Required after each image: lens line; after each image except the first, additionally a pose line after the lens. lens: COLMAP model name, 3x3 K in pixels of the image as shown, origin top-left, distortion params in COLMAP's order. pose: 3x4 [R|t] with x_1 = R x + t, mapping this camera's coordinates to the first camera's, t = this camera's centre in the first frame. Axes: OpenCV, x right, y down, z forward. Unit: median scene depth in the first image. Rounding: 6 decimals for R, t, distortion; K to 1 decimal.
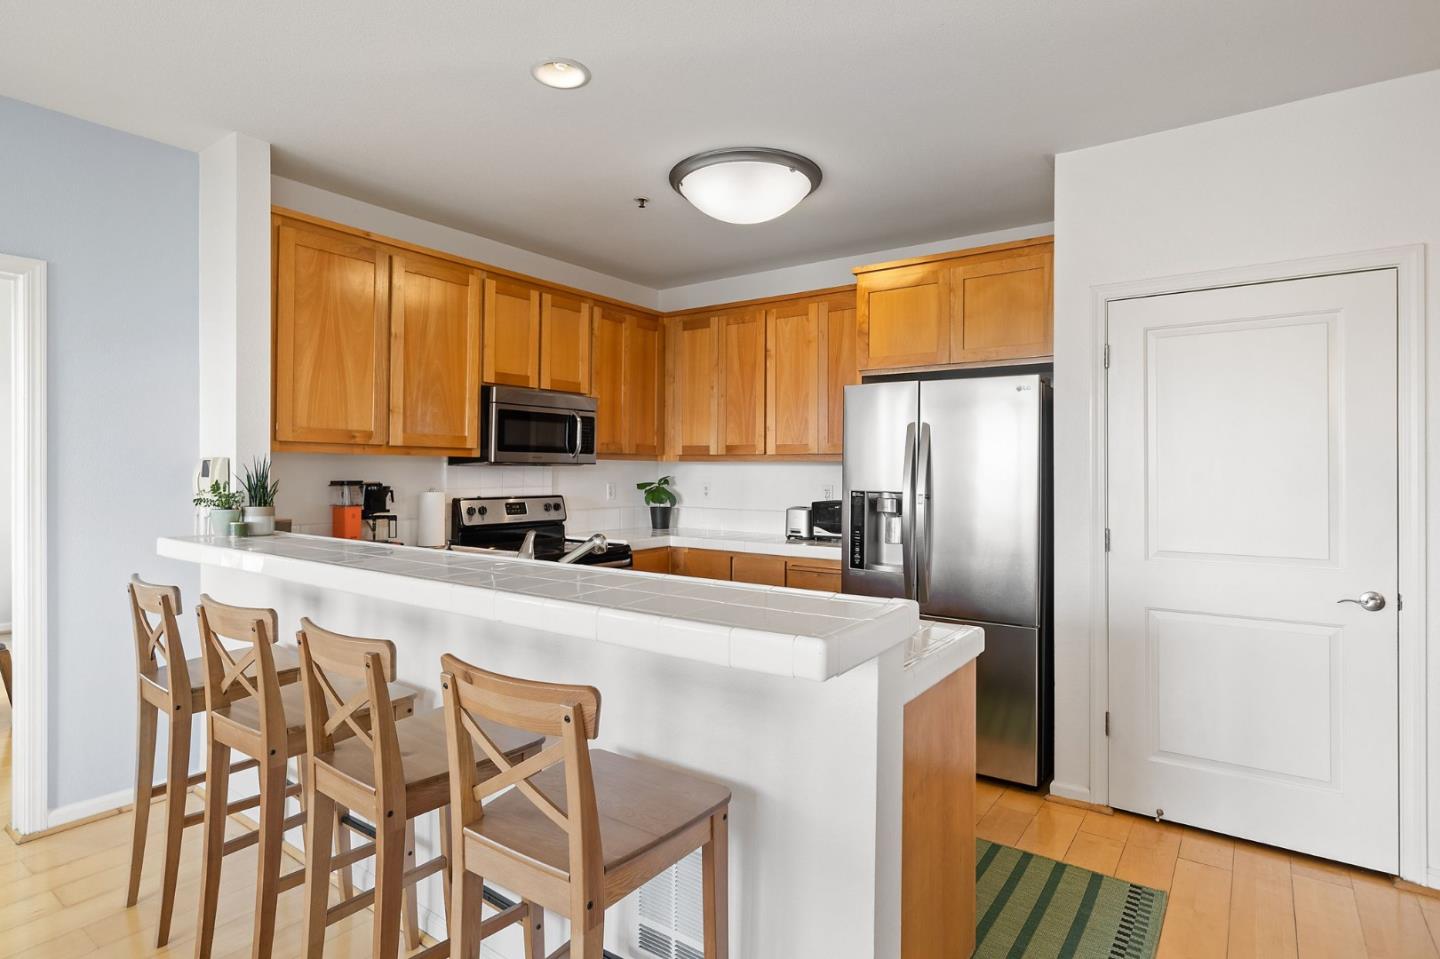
lens RADIAL K [[748.1, 0, 716.2], [0, 748.1, 468.3], [0, 0, 1]] dist [0.003730, 0.000160]
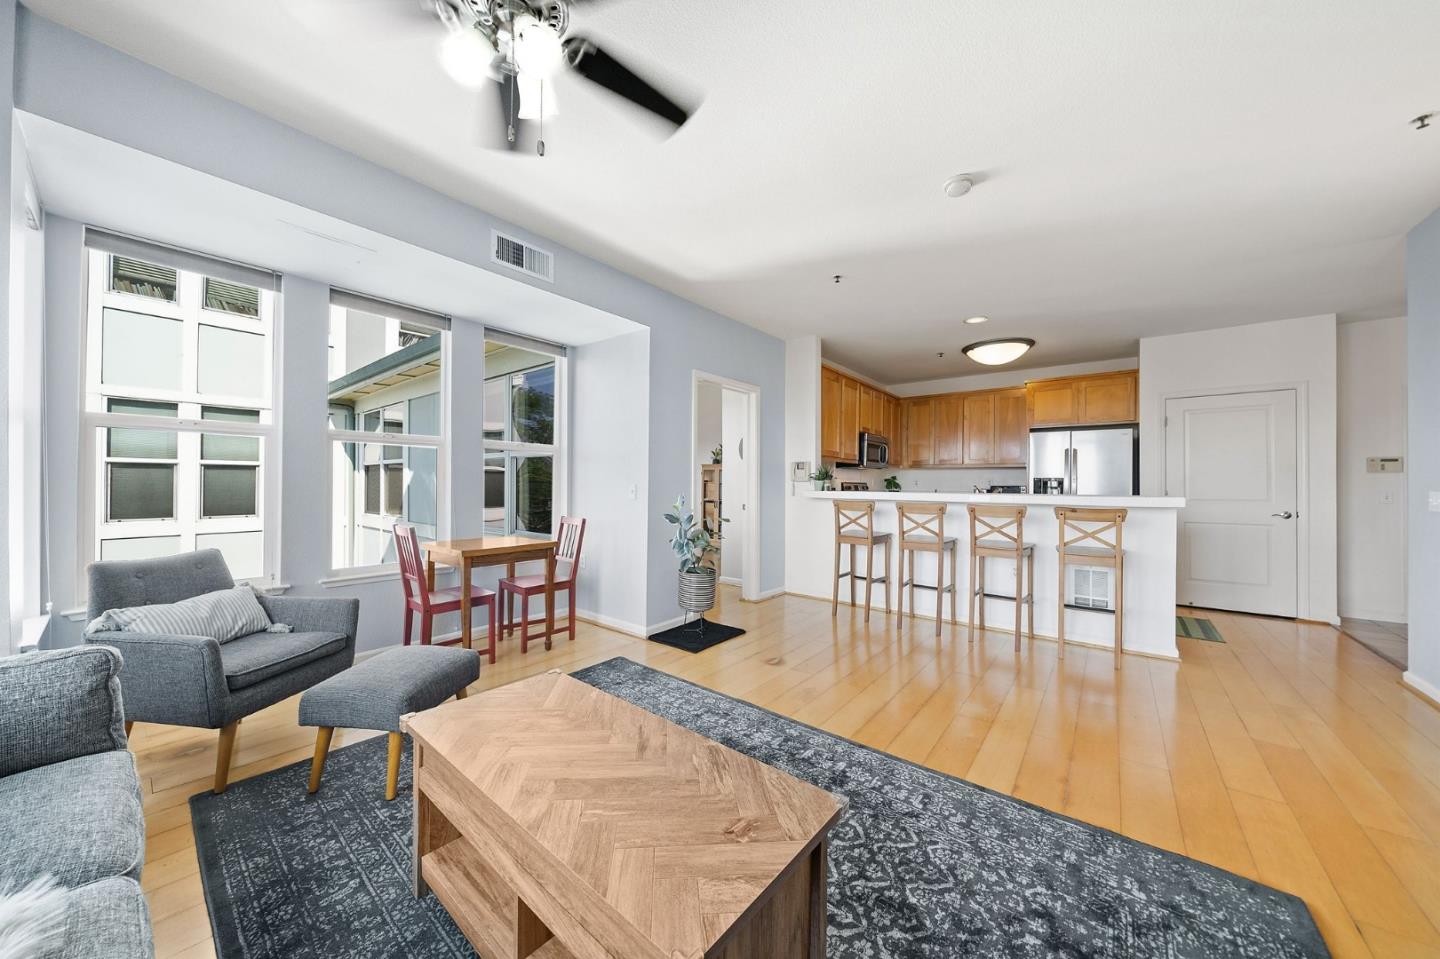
lens RADIAL K [[486.6, 0, 718.1], [0, 486.6, 482.7], [0, 0, 1]] dist [-0.001203, -0.000054]
pose [[0.998712, 0.002865, -0.050665, -0.733891], [-0.002937, 0.999995, -0.001353, 0.050646], [0.050661, 0.001500, 0.998715, -0.573364]]
